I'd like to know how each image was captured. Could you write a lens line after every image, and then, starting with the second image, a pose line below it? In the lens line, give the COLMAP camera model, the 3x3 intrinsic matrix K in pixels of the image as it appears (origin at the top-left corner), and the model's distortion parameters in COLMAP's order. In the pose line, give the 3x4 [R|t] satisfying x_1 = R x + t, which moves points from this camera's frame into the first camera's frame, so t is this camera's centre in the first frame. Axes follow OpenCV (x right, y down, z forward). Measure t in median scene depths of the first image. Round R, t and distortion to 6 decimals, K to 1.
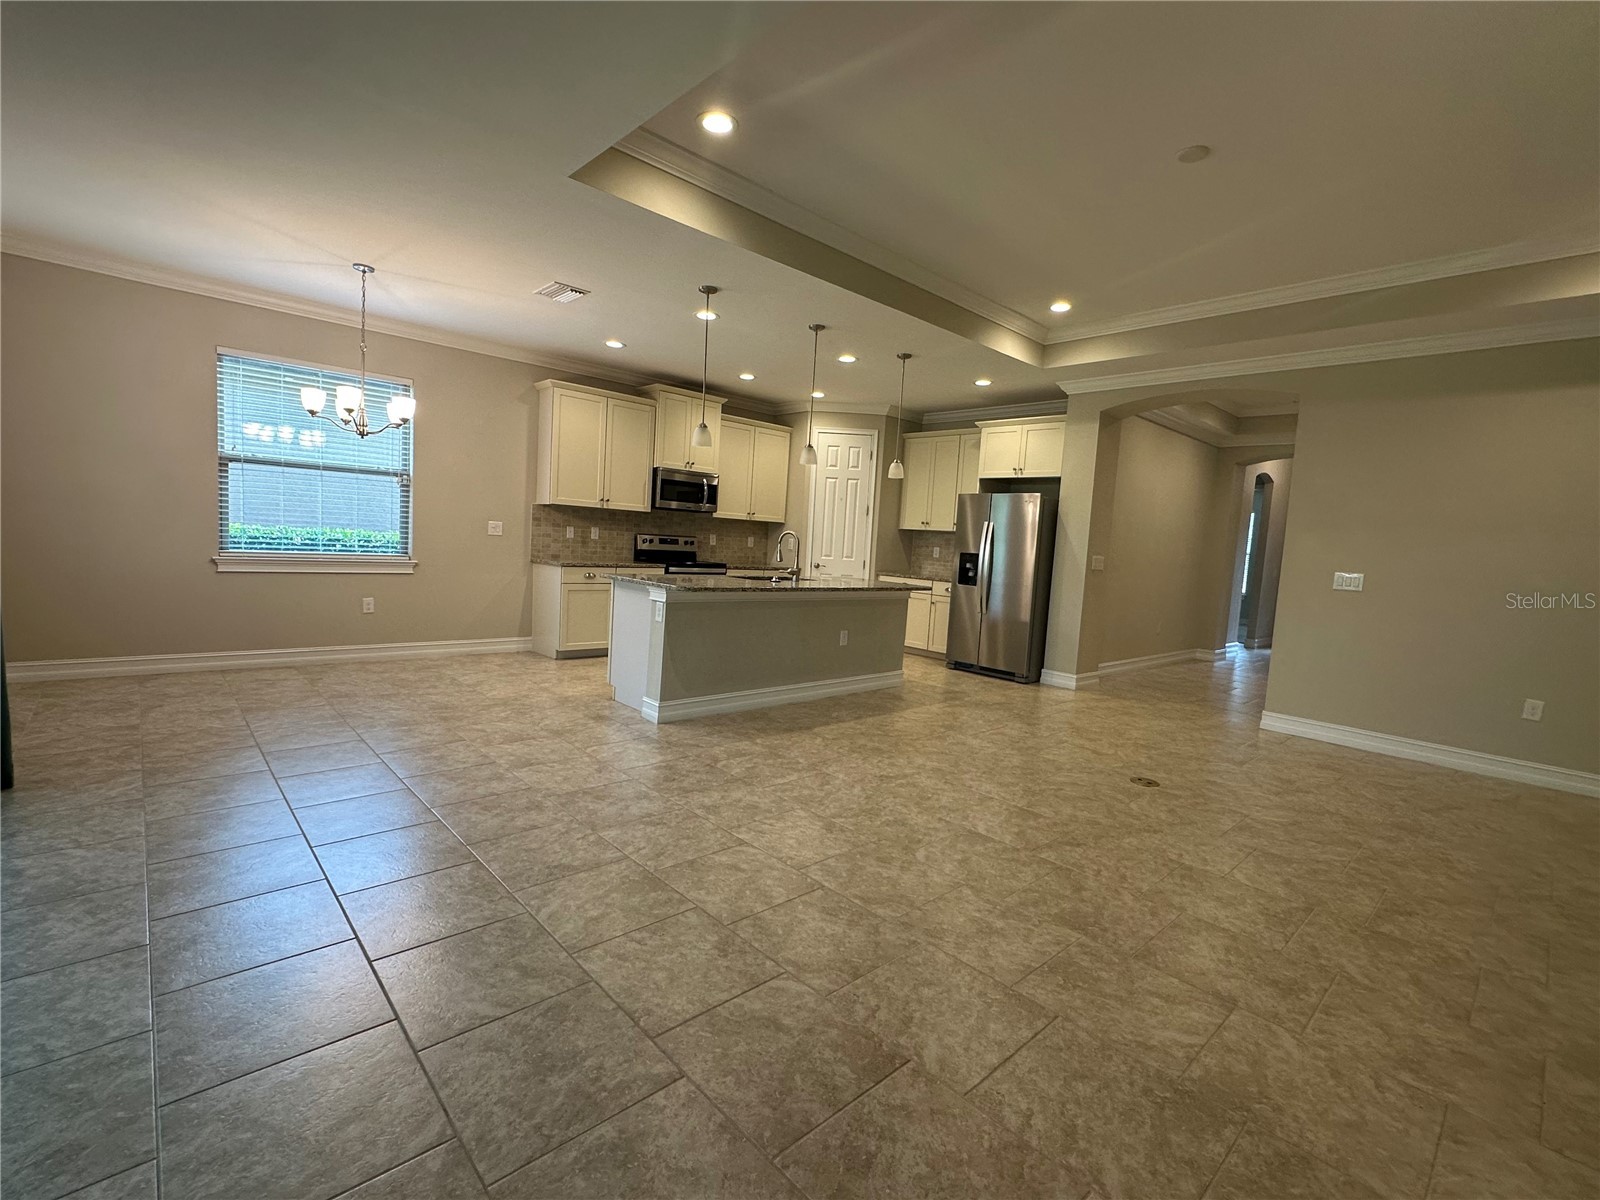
lens RADIAL K [[724.2, 0, 800.0], [0, 724.2, 600.0], [0, 0, 1]] dist [0.001215, 0.000095]
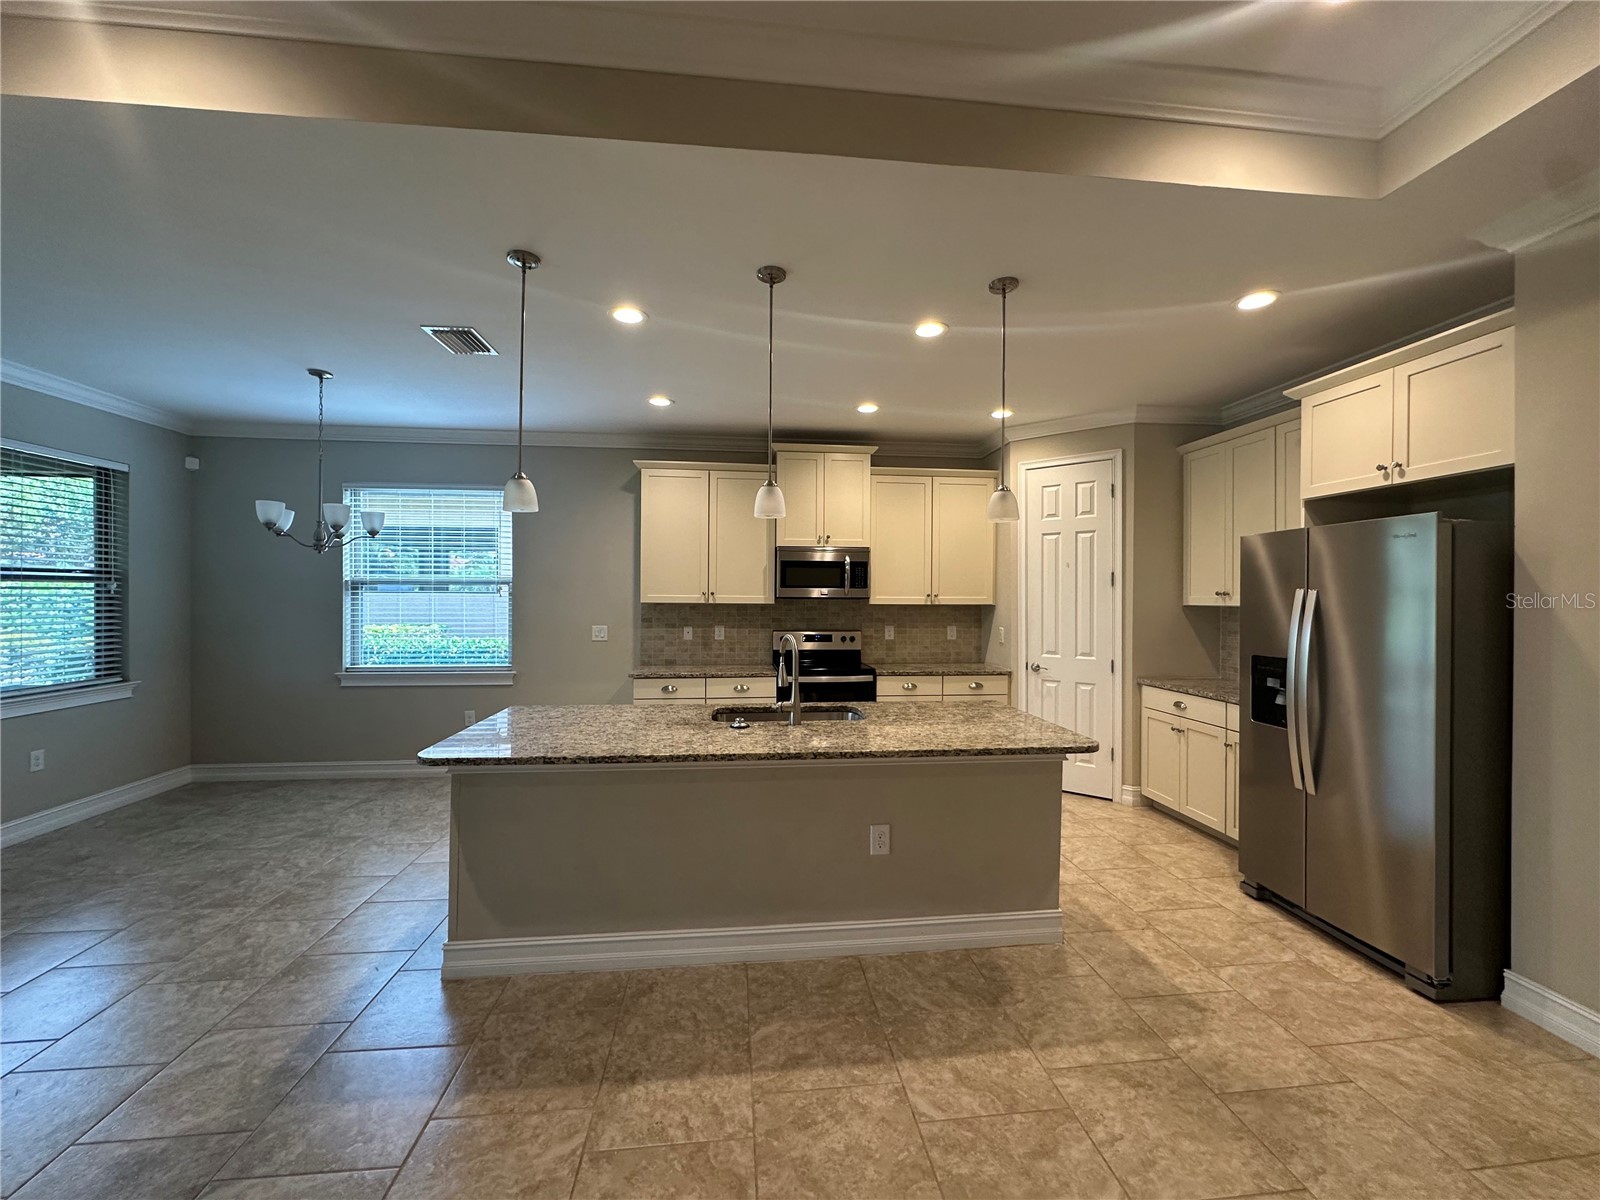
lens RADIAL K [[637.8, 0, 800.0], [0, 637.8, 600.0], [0, 0, 1]] dist [-0.004014, 0.000793]
pose [[0.799699, -0.055112, -0.597866, 0.232415], [-0.007279, 0.994815, -0.101439, -0.055602], [0.600356, 0.085472, 0.795152, 0.466698]]
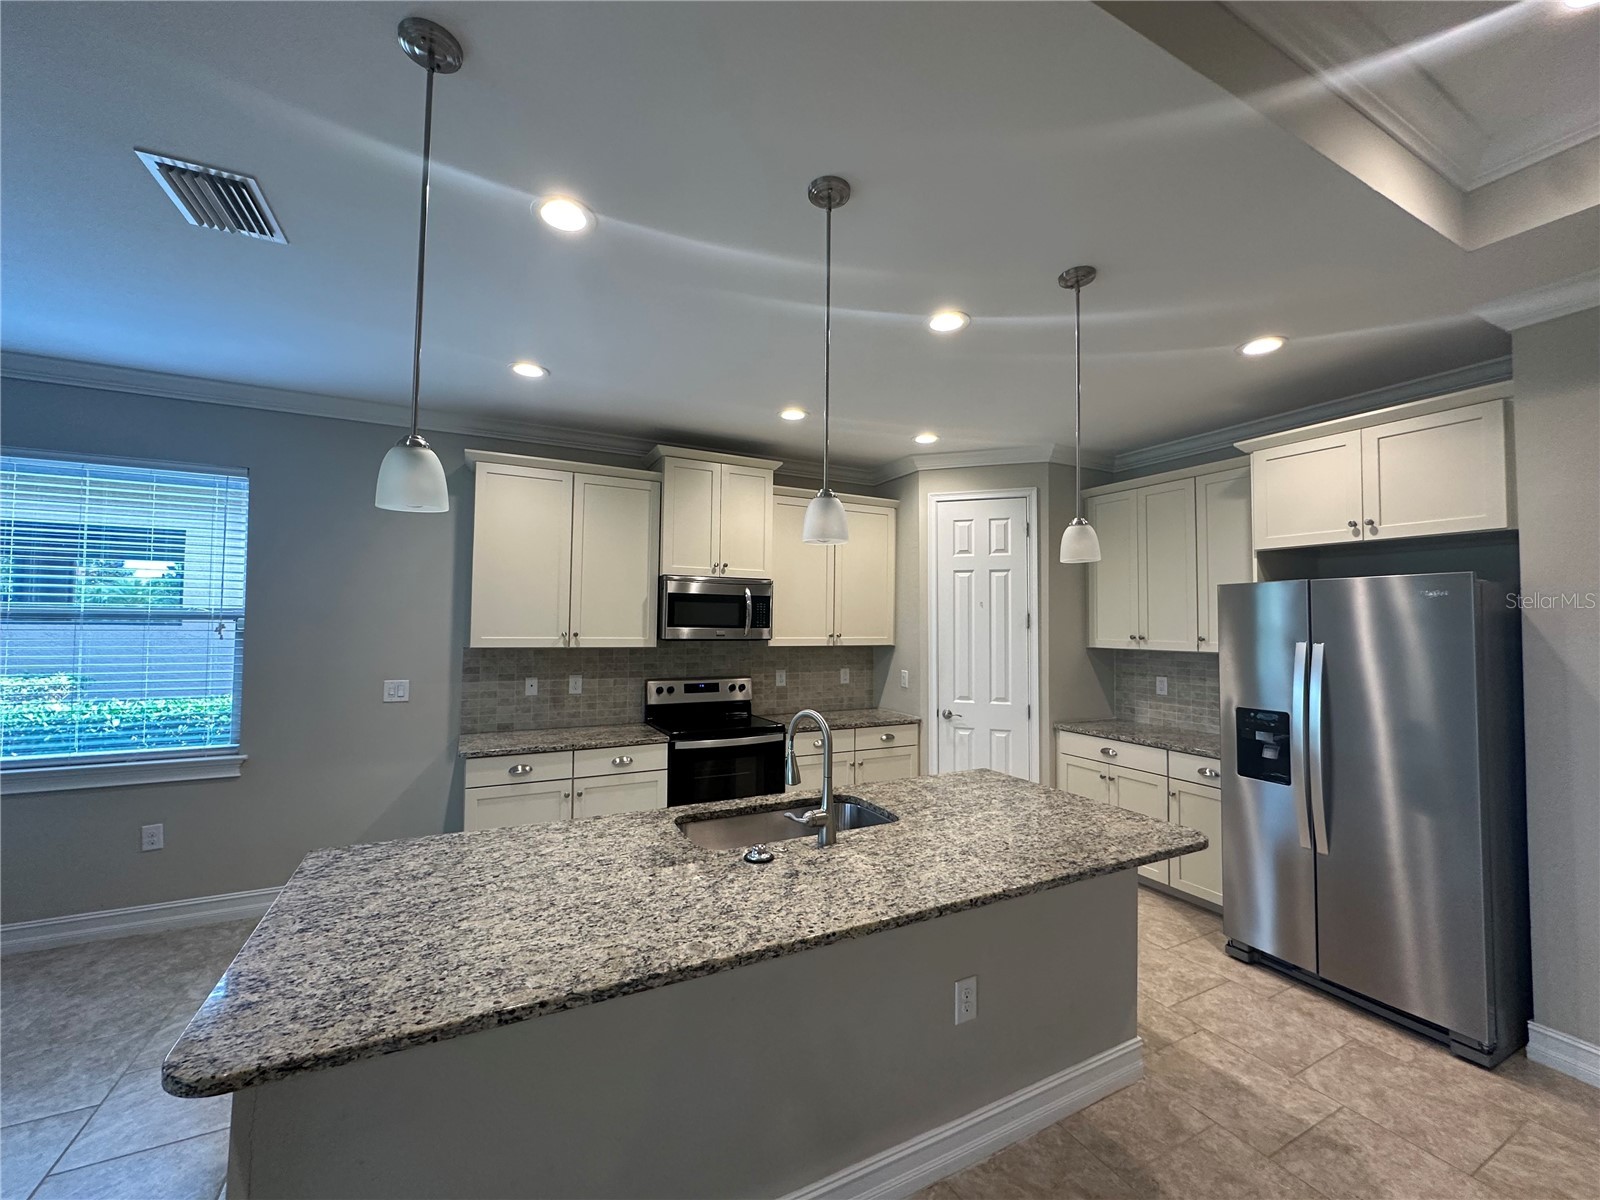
lens RADIAL K [[640.1, 0, 798.7], [0, 640.1, 600.1], [0, 0, 1]] dist [-0.004274, 0.000305]
pose [[0.961000, -0.061969, -0.269518, 0.062283], [0.025801, 0.990411, -0.135725, -0.084116], [0.275344, 0.123478, 0.953383, 0.506898]]
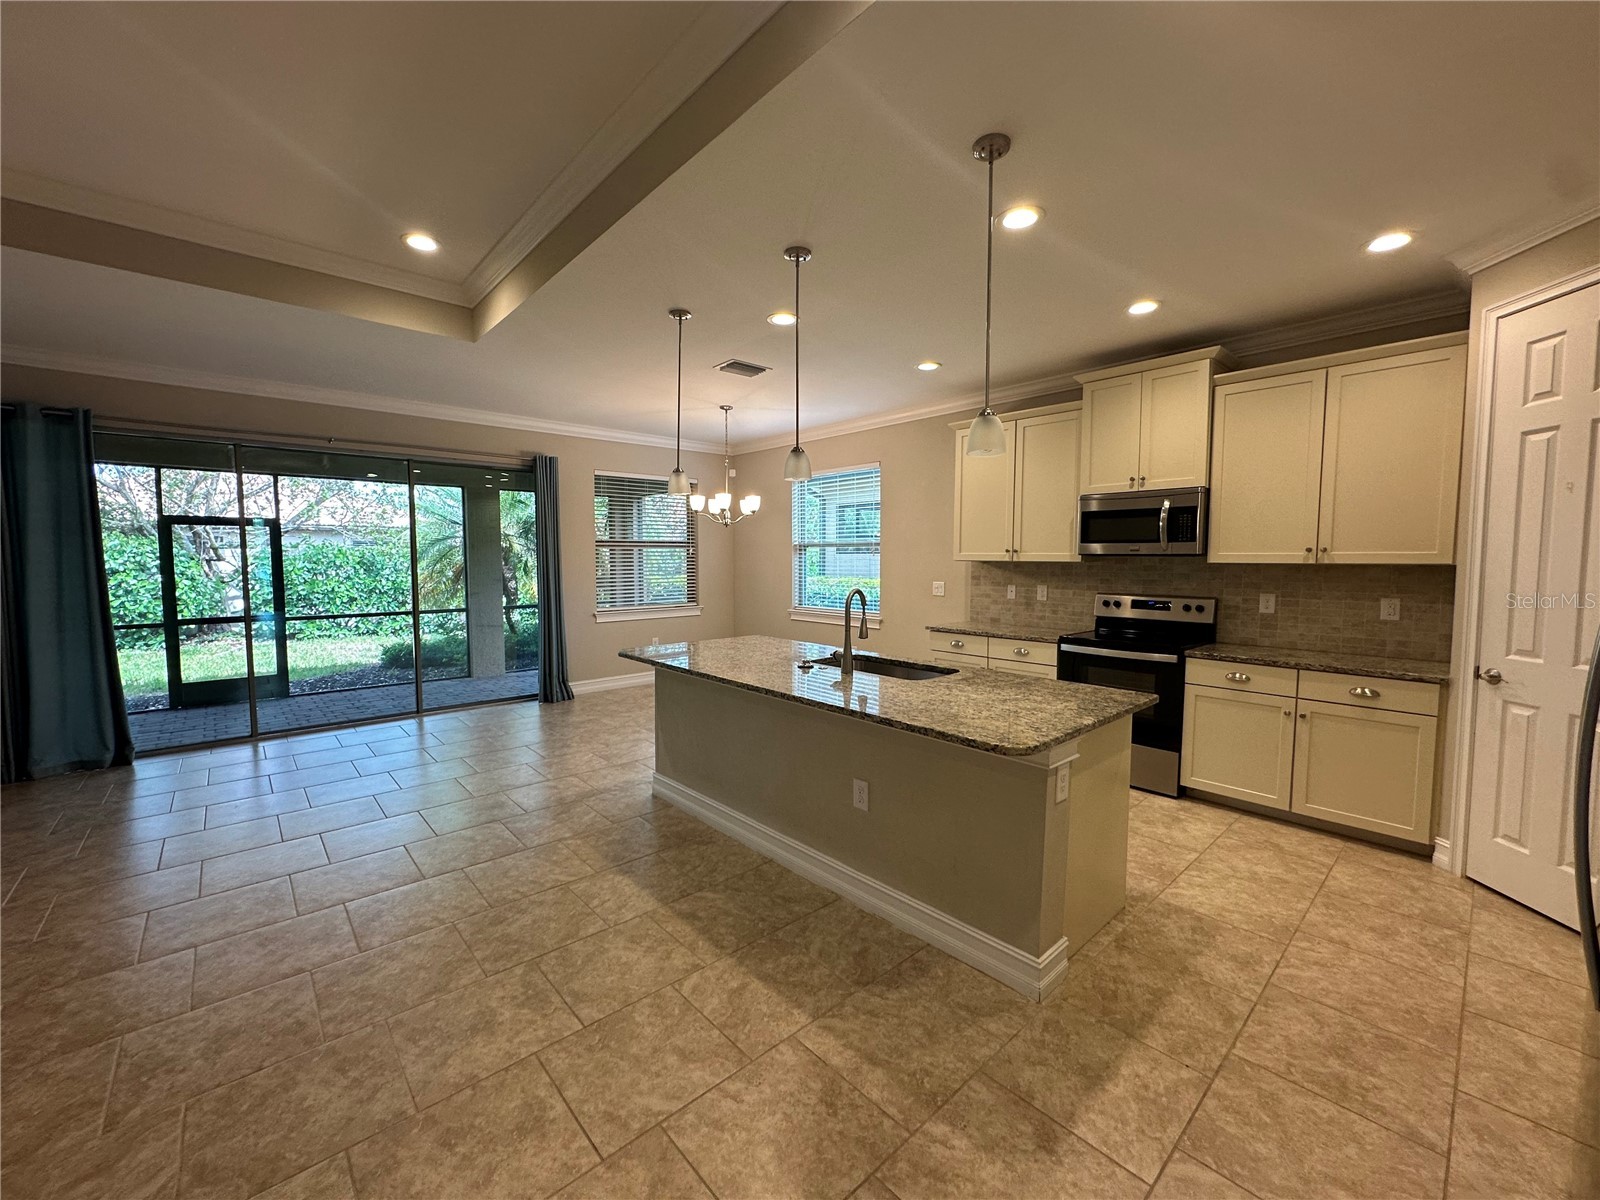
lens RADIAL K [[637.8, 0, 800.0], [0, 637.8, 600.0], [0, 0, 1]] dist [-0.004014, 0.000793]
pose [[-0.014314, 0.006369, -0.999877, 0.403676], [-0.087924, 0.996098, 0.007603, -0.066879], [0.996024, 0.088022, -0.013698, 0.749567]]
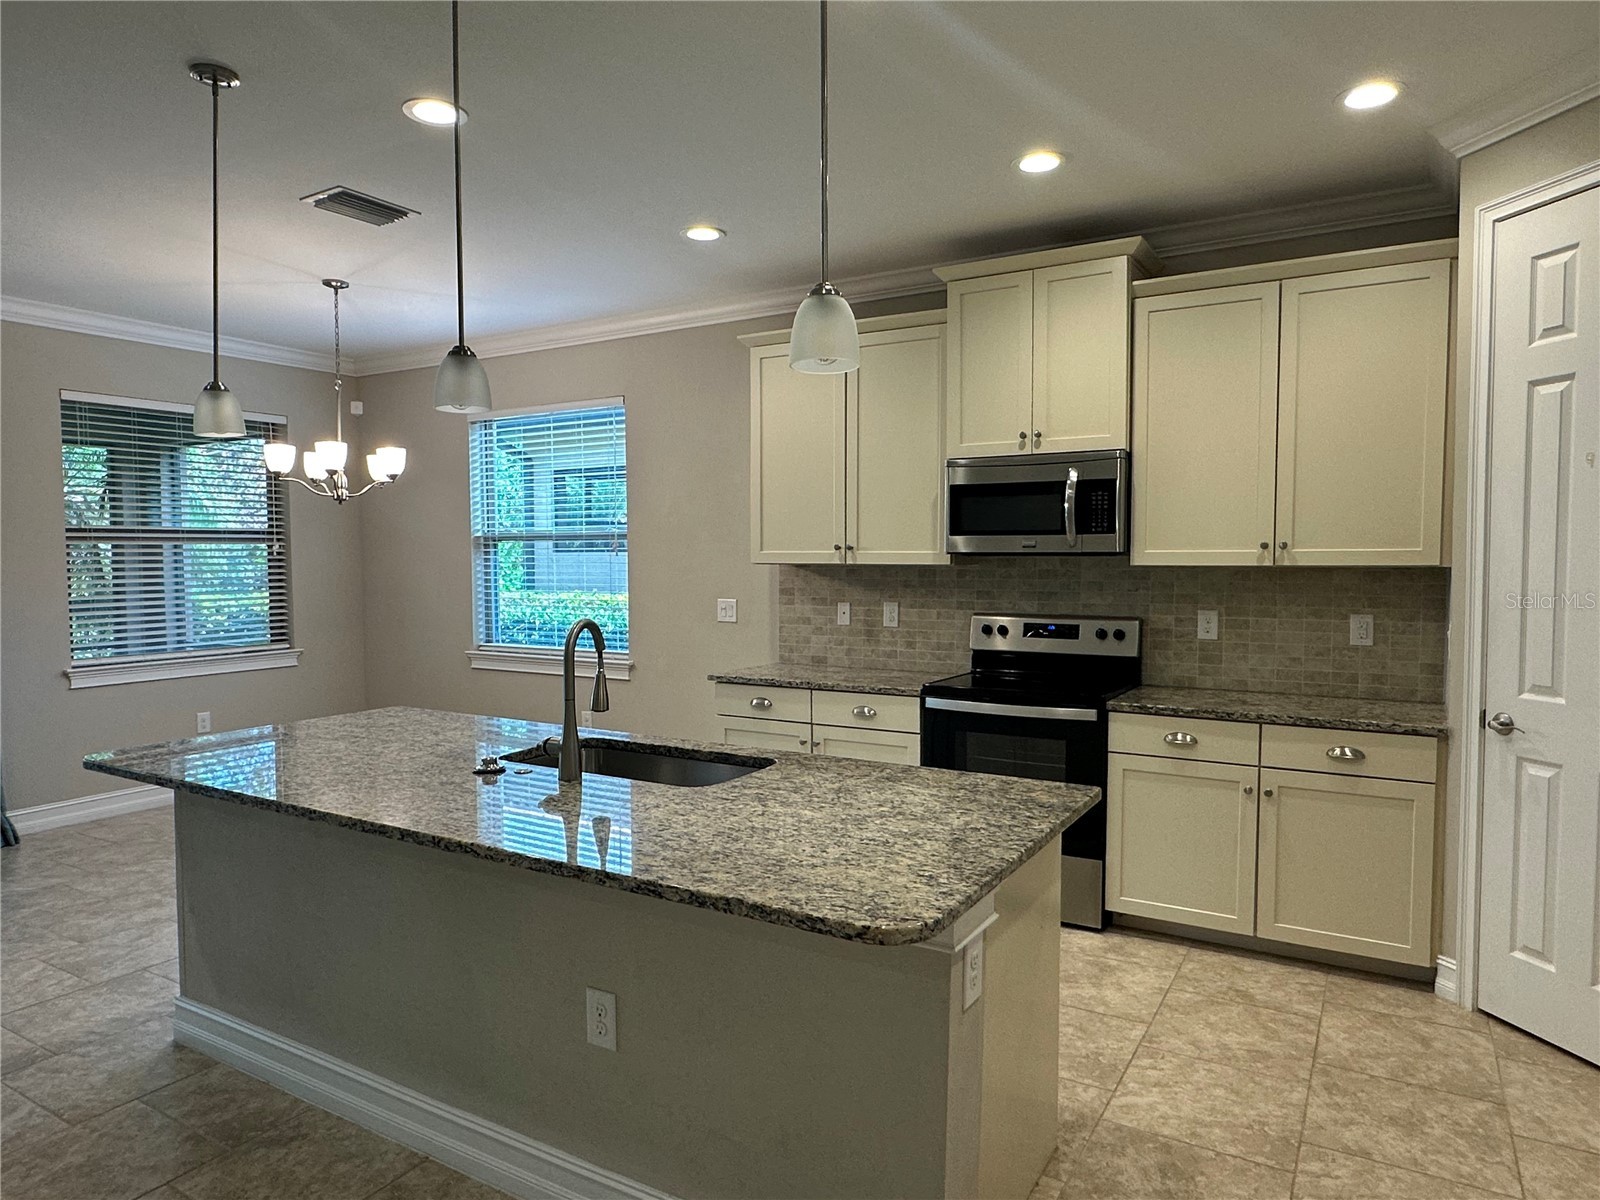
lens RADIAL K [[999.1, 0, 803.9], [0, 999.1, 609.9], [0, 0, 1]] dist [-0.004842, 0.000256]
pose [[0.280421, -0.010295, -0.959822, 0.342529], [-0.062663, 0.997613, -0.029008, -0.072196], [0.957829, 0.068280, 0.279107, 0.755511]]
